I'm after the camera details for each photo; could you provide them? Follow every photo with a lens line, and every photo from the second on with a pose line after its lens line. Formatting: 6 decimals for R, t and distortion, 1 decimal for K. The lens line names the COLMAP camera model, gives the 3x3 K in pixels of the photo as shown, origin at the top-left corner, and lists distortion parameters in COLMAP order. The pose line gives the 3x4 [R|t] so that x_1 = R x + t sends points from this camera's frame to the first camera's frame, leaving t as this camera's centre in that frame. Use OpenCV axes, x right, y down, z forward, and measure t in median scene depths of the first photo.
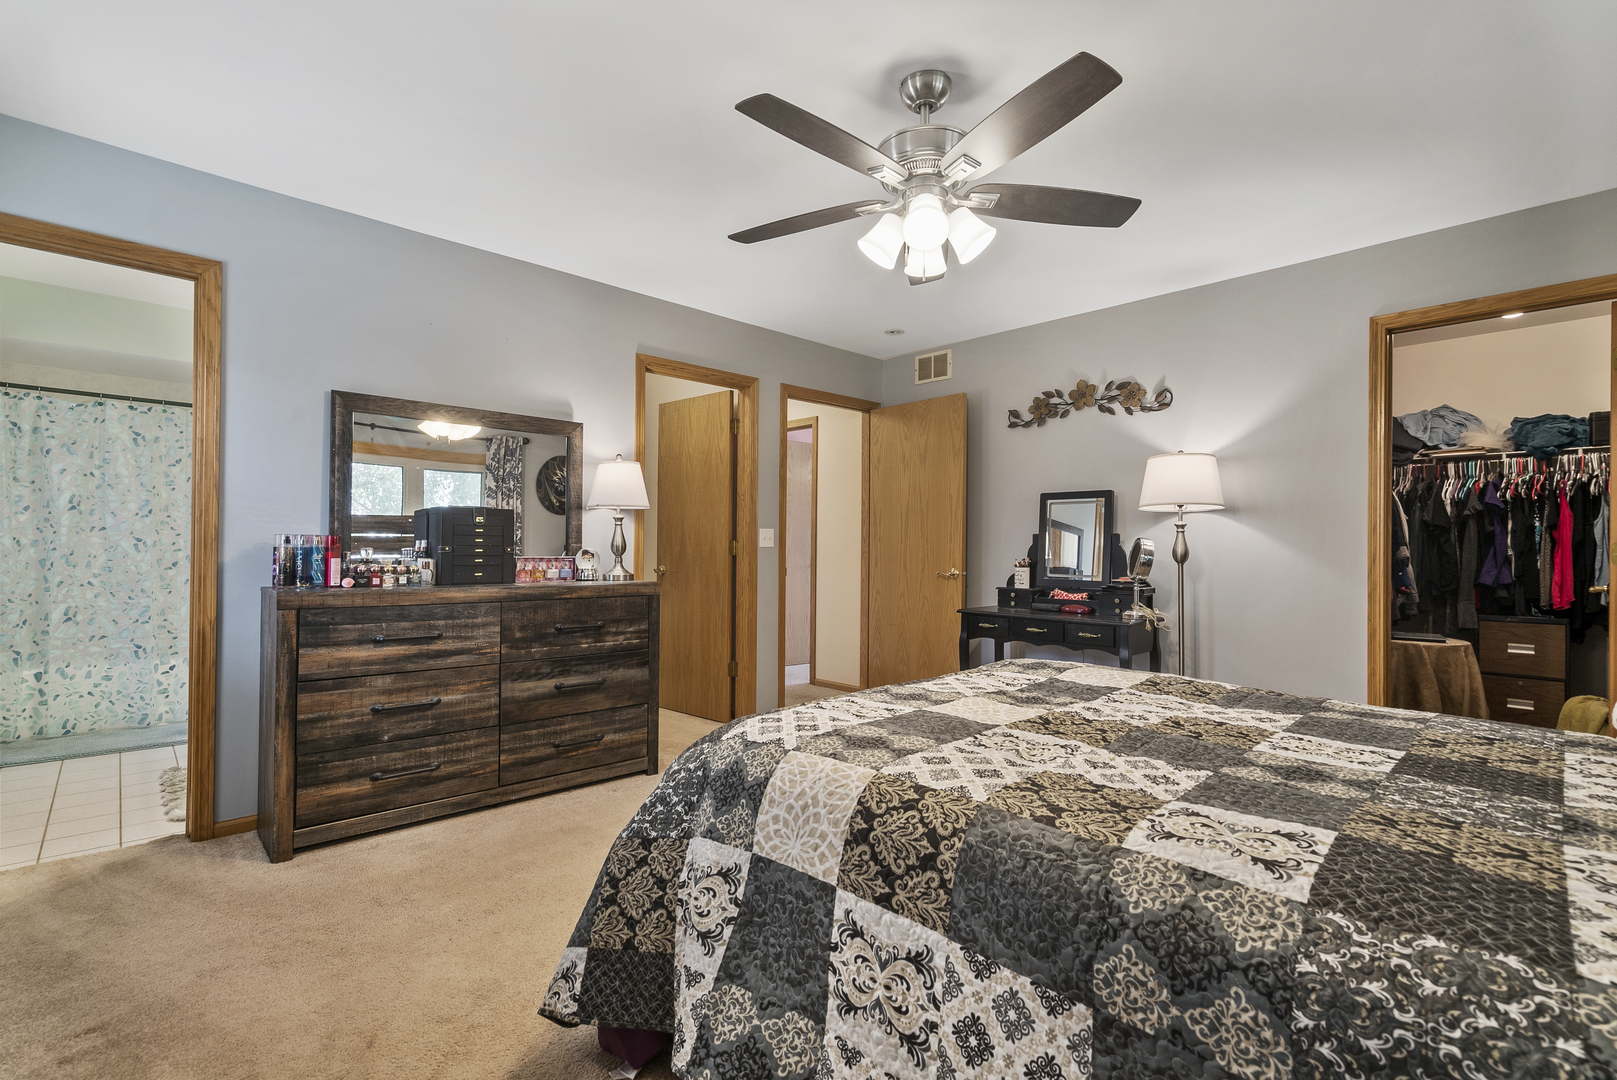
lens RADIAL K [[731.6, 0, 811.6], [0, 731.6, 541.3], [0, 0, 1]] dist [-0.001264, -0.000642]
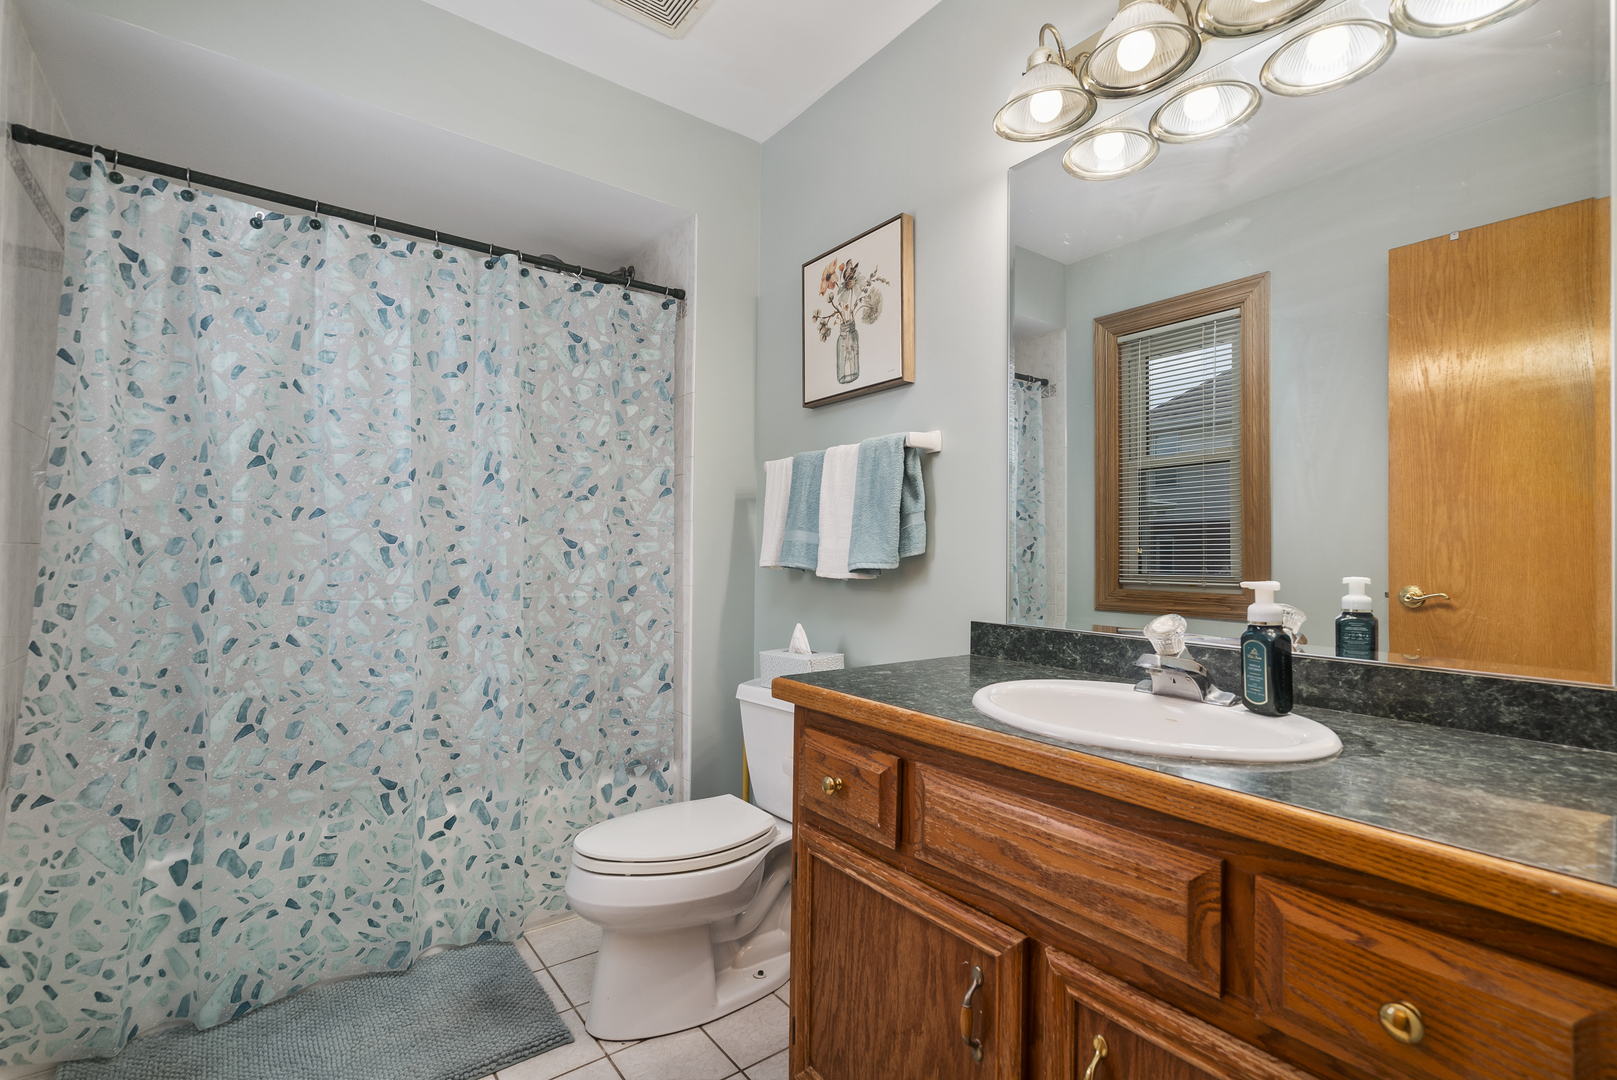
lens RADIAL K [[731.6, 0, 811.6], [0, 731.6, 541.3], [0, 0, 1]] dist [-0.001264, -0.000642]
pose [[0.993197, -0.004838, -0.116344, -0.651909], [0.003308, 0.999906, -0.013335, 0.006629], [0.116397, 0.012859, 0.993119, 0.625370]]
